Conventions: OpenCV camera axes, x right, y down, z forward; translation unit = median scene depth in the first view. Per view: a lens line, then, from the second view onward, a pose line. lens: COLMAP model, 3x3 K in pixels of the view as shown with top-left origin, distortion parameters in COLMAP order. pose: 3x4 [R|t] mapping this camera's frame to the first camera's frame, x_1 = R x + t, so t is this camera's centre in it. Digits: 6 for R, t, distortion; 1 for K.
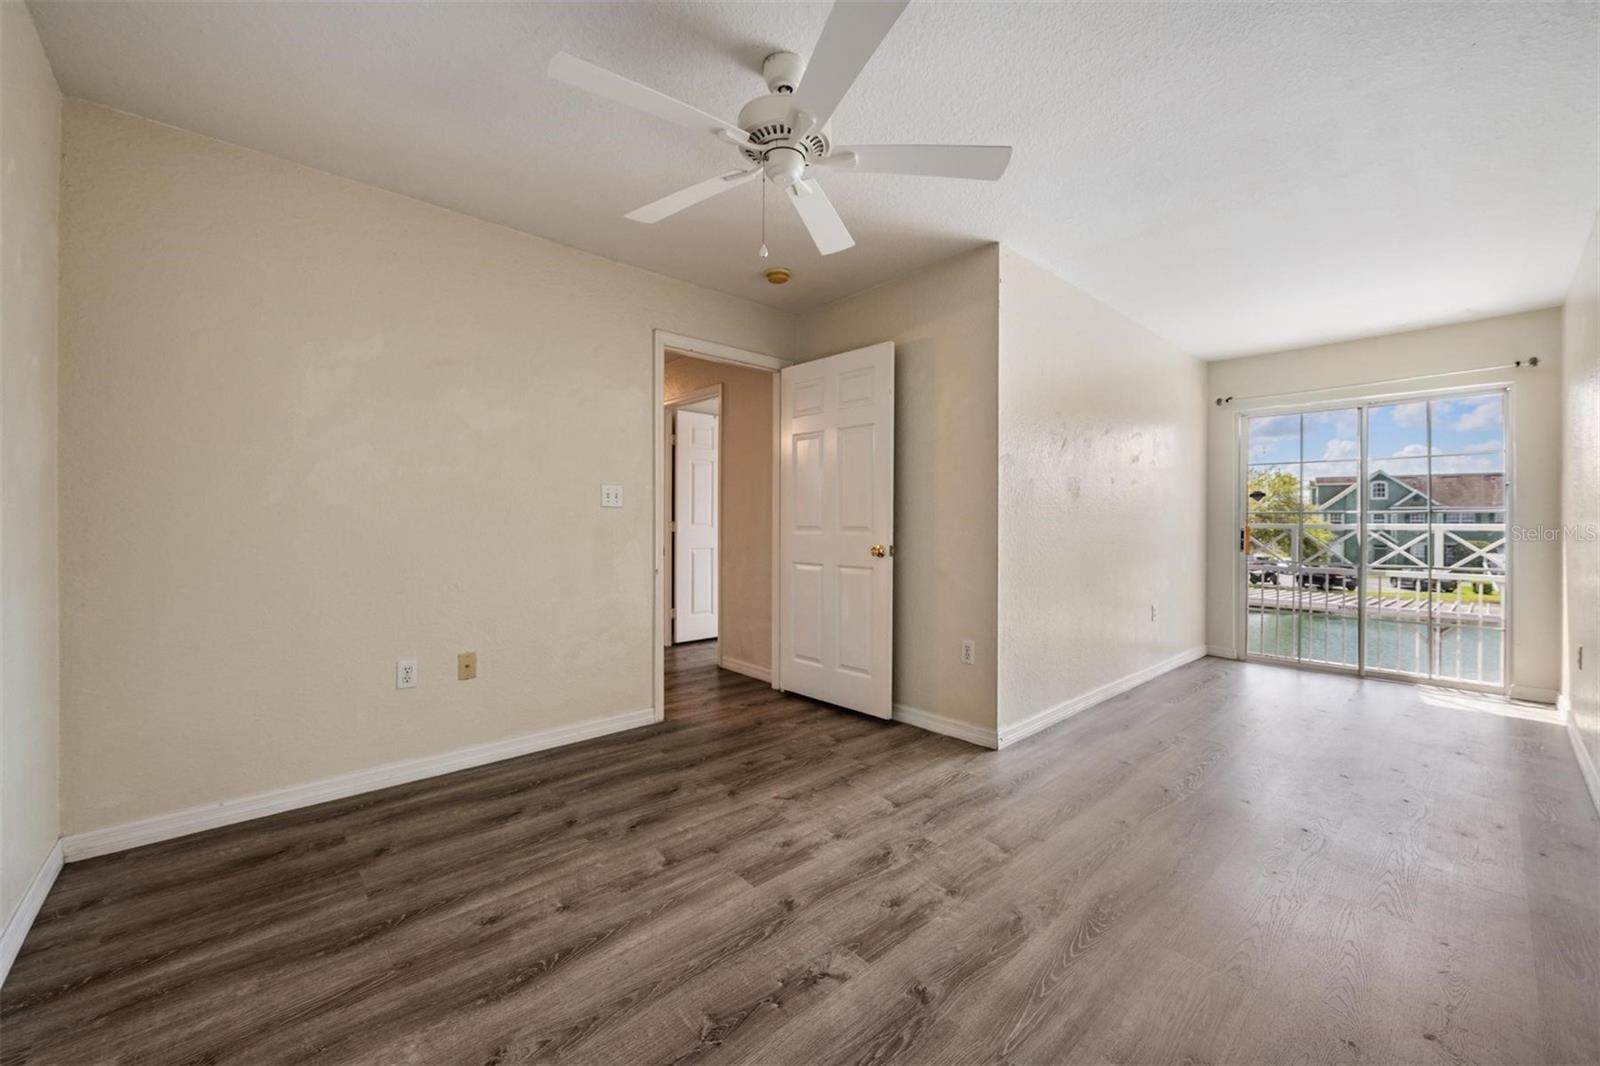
lens RADIAL K [[633.5, 0, 799.4], [0, 633.5, 527.0], [0, 0, 1]] dist [-0.002582, -0.000361]
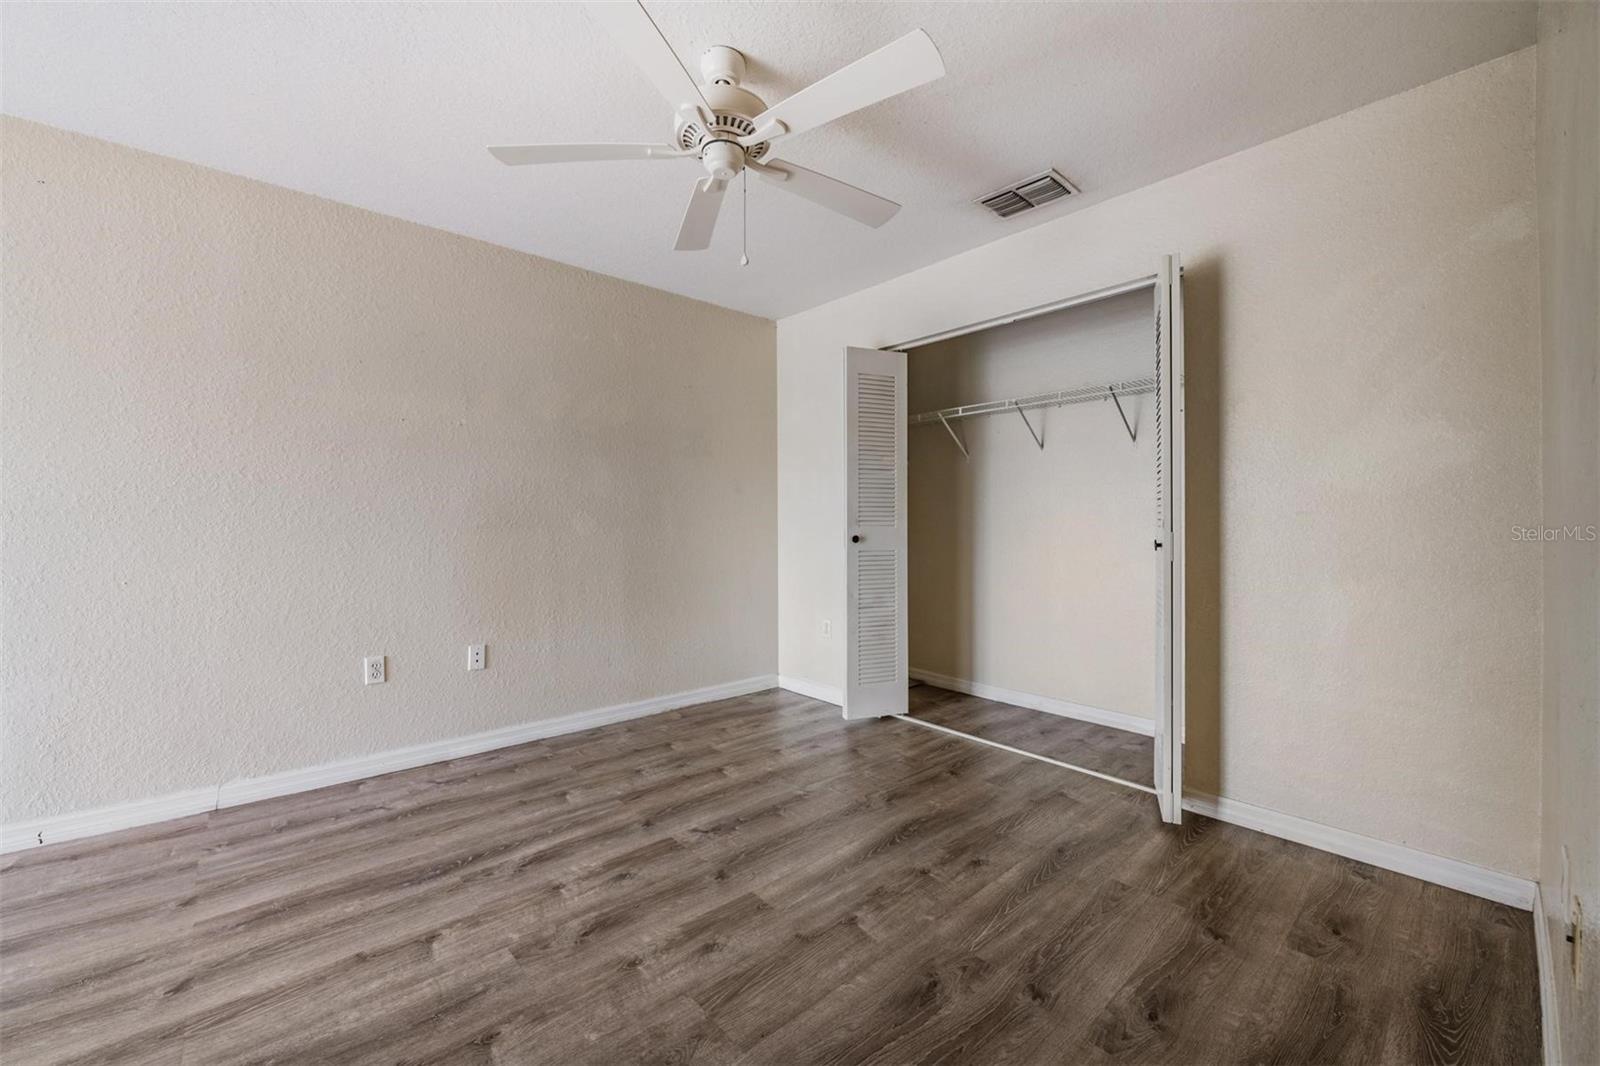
lens RADIAL K [[633.5, 0, 799.4], [0, 633.5, 527.0], [0, 0, 1]] dist [-0.002582, -0.000361]
pose [[-0.999948, -0.003643, 0.009501, -0.149461], [-0.003551, 0.999946, 0.009751, -0.010515], [-0.009536, 0.009717, -0.999907, 1.947333]]
